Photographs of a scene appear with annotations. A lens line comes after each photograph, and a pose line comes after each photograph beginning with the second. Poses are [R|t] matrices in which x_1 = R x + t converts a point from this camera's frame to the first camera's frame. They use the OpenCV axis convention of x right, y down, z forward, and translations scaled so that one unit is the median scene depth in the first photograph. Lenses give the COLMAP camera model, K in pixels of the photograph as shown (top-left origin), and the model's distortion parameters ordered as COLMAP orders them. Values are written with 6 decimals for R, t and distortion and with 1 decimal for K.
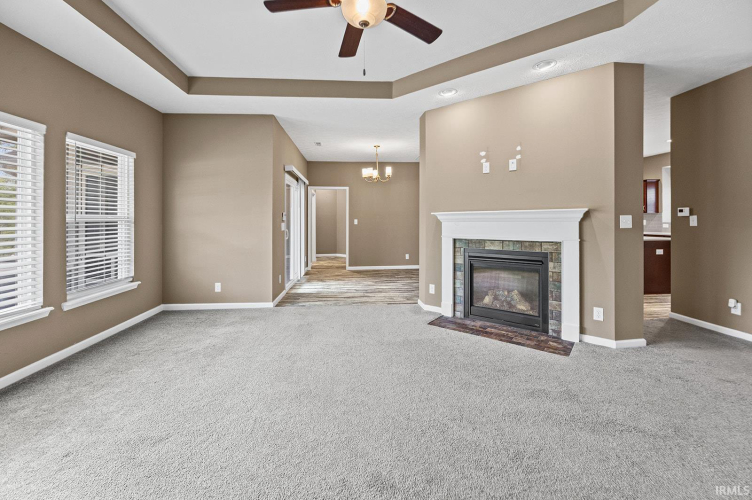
lens RADIAL K [[317.0, 0, 373.4], [0, 317.0, 209.2], [0, 0, 1]] dist [-0.000161, 0.000497]
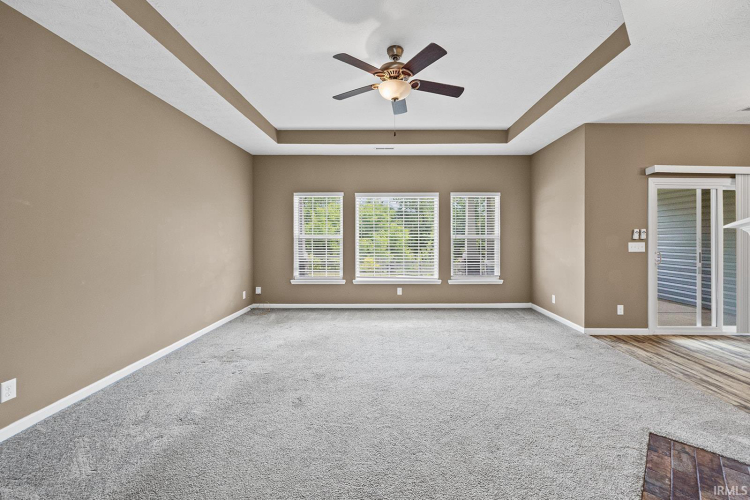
lens RADIAL K [[307.0, 0, 377.6], [0, 307.0, 234.2], [0, 0, 1]] dist [0.000325, -0.000011]
pose [[-0.107323, -0.004643, -0.994213, 0.629906], [0.031228, 0.999480, -0.008038, 0.011969], [0.993734, -0.031910, -0.107122, 0.516691]]
